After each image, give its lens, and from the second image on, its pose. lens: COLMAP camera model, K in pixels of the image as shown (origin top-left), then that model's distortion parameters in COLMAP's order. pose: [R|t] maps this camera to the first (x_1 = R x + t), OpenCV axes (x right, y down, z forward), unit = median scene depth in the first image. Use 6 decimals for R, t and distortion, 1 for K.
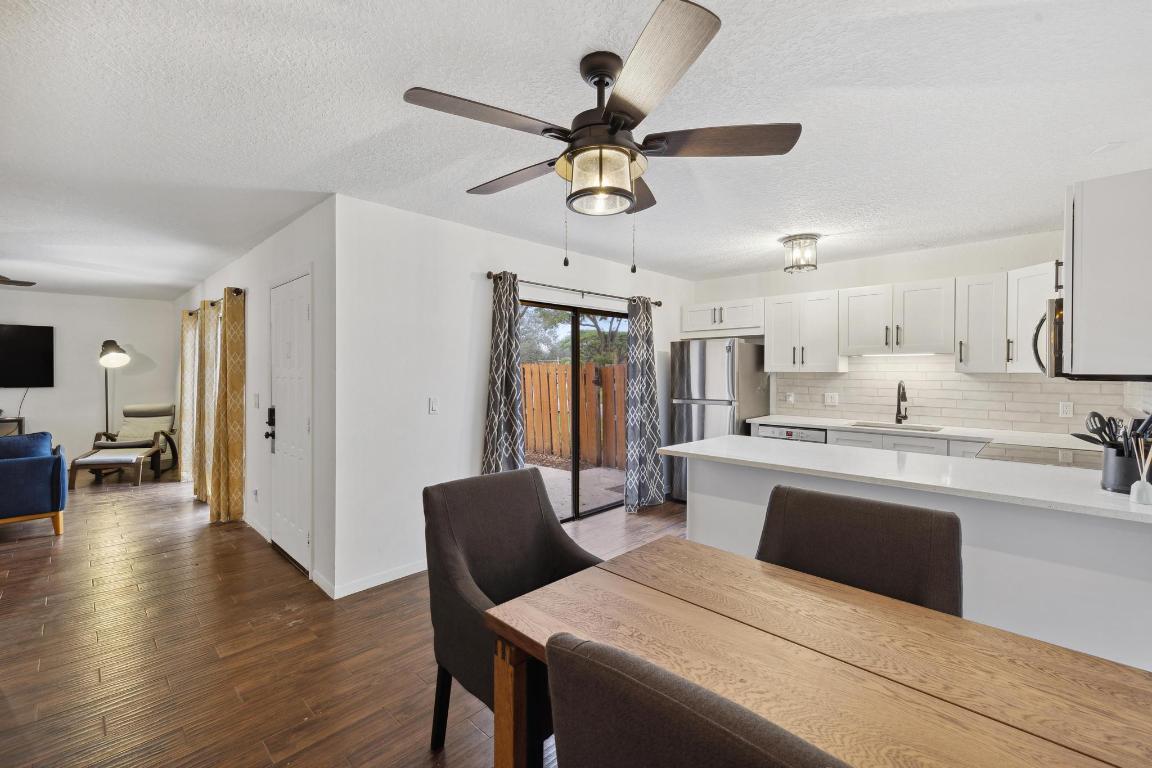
lens RADIAL K [[488.4, 0, 567.2], [0, 488.4, 375.3], [0, 0, 1]] dist [0.005888, 0.000210]
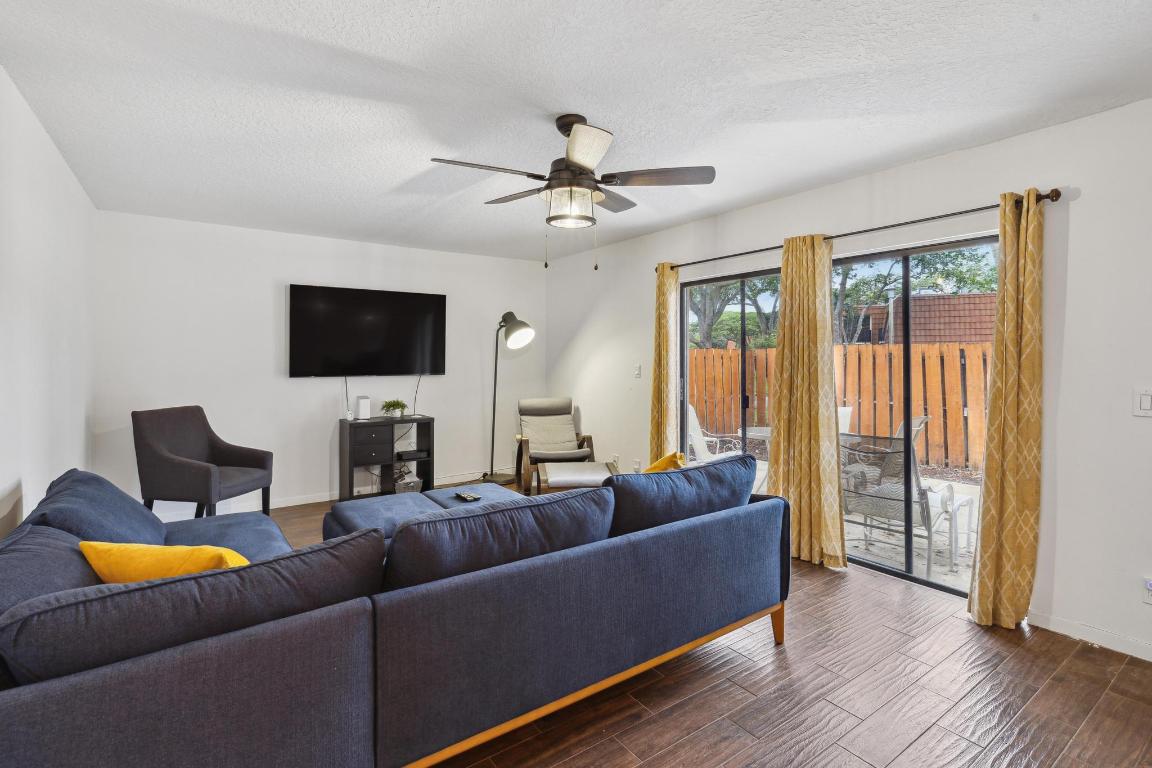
lens RADIAL K [[539.4, 0, 571.7], [0, 539.4, 352.5], [0, 0, 1]] dist [-0.000112, -0.000079]
pose [[0.982568, -0.004474, -0.185852, -0.697554], [0.000706, 0.999793, -0.020334, 0.007178], [0.185905, 0.019849, 0.982367, 0.218293]]
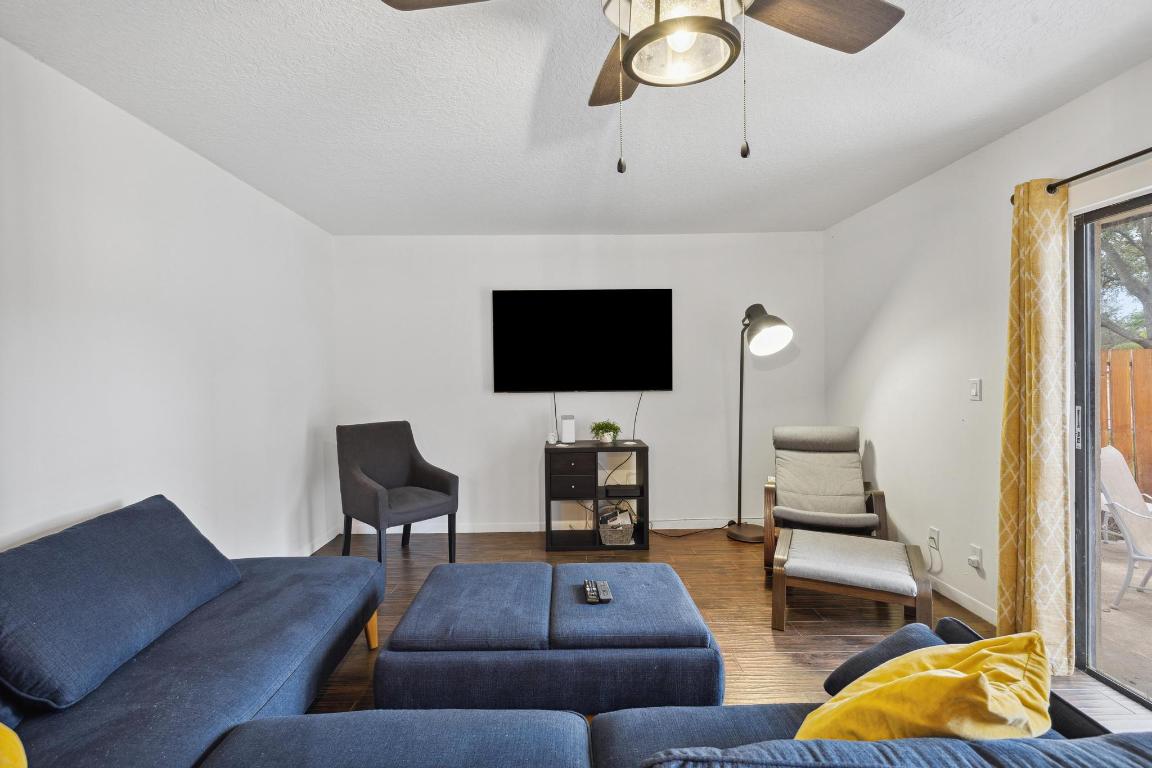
lens RADIAL K [[537.5, 0, 561.4], [0, 537.5, 373.1], [0, 0, 1]] dist [-0.004114, -0.000663]
pose [[0.707281, -0.006402, -0.706904, -0.679538], [0.006056, 0.999977, -0.002996, 0.004012], [0.706907, -0.002162, 0.707303, 0.444421]]
